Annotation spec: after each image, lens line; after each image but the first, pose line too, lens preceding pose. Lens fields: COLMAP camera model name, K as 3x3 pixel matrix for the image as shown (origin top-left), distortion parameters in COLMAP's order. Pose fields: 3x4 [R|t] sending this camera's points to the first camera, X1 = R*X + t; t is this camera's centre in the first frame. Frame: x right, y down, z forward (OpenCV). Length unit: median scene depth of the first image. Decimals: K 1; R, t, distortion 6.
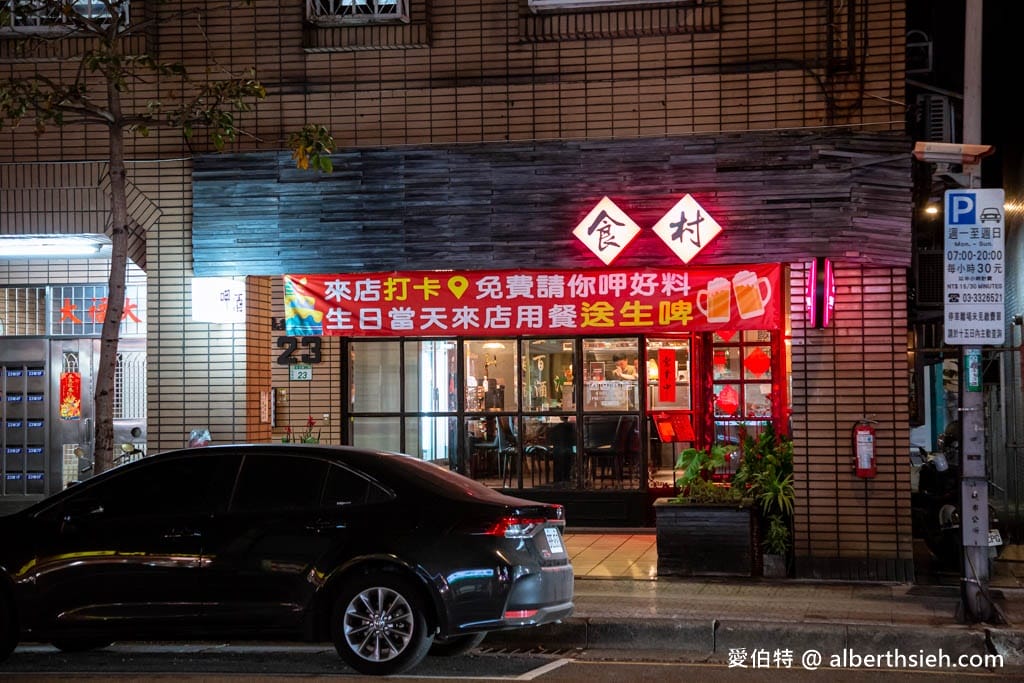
lens RADIAL K [[1761.2, 0, 512.0], [0, 1761.2, 341.5], [0, 0, 1]] dist [0.235704, -0.059023]
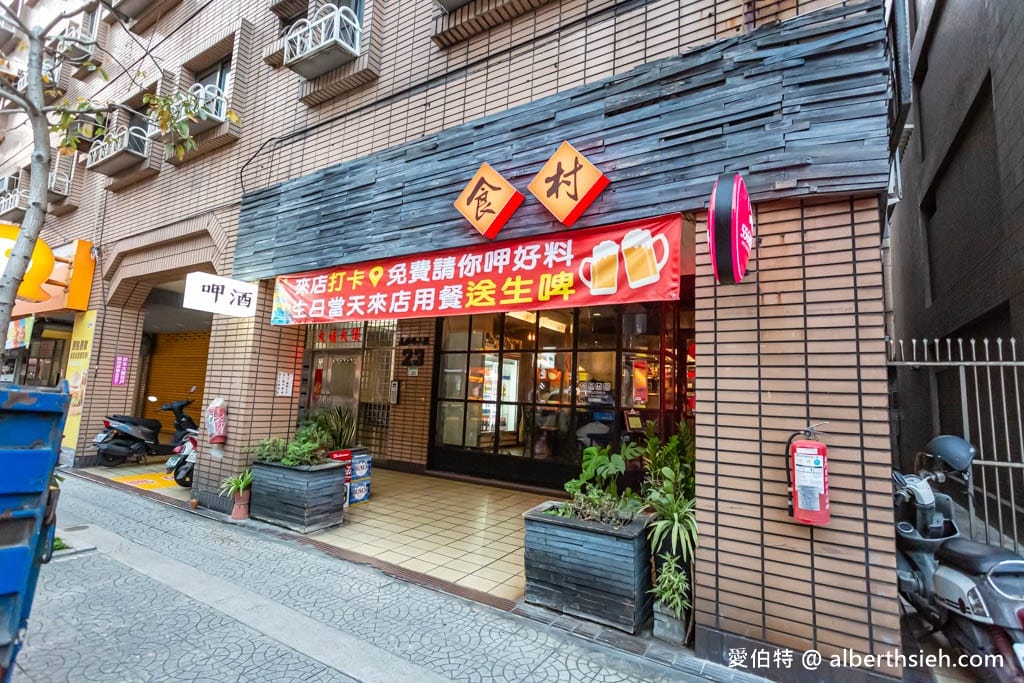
lens RADIAL K [[488.9, 0, 513.2], [0, 488.9, 337.8], [0, 0, 1]] dist [0.001311, 0.000385]
pose [[0.940825, 0.009298, -0.338765, 0.152268], [-0.042851, 0.994864, -0.091701, 0.030863], [0.336173, 0.100791, 0.936391, 0.769055]]
